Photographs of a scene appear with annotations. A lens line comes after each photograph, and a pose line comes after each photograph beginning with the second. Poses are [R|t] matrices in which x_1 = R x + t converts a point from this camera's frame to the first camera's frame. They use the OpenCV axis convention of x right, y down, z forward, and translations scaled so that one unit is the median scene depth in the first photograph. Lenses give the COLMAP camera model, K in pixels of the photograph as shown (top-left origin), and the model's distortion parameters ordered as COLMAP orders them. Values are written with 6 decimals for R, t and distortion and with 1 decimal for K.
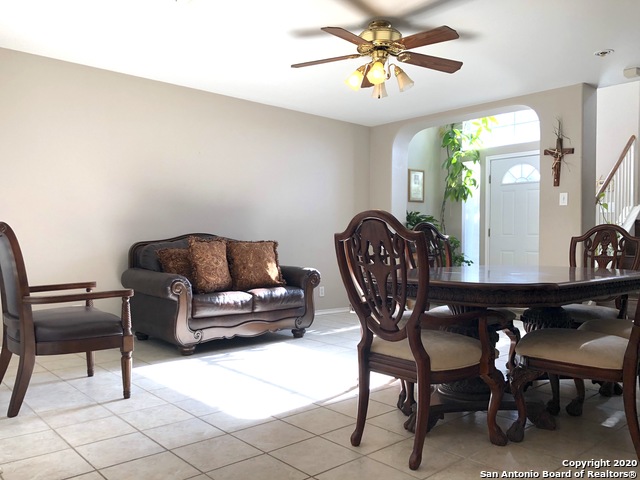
lens RADIAL K [[524.6, 0, 321.3], [0, 524.6, 240.4], [0, 0, 1]] dist [0.056924, -0.071865]
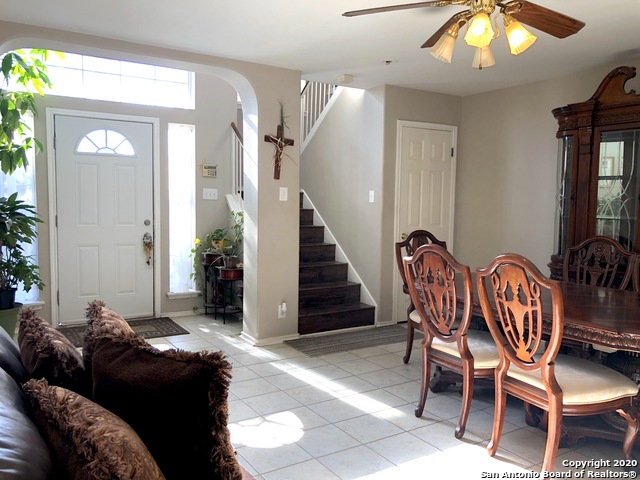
lens RADIAL K [[524.6, 0, 320.8], [0, 524.6, 239.1], [0, 0, 1]] dist [0.056924, -0.071865]
pose [[0.178869, -0.083385, 0.980333, -0.425344], [-0.012007, 0.996143, 0.086921, -0.078219], [-0.983800, -0.027318, 0.177178, 0.757738]]
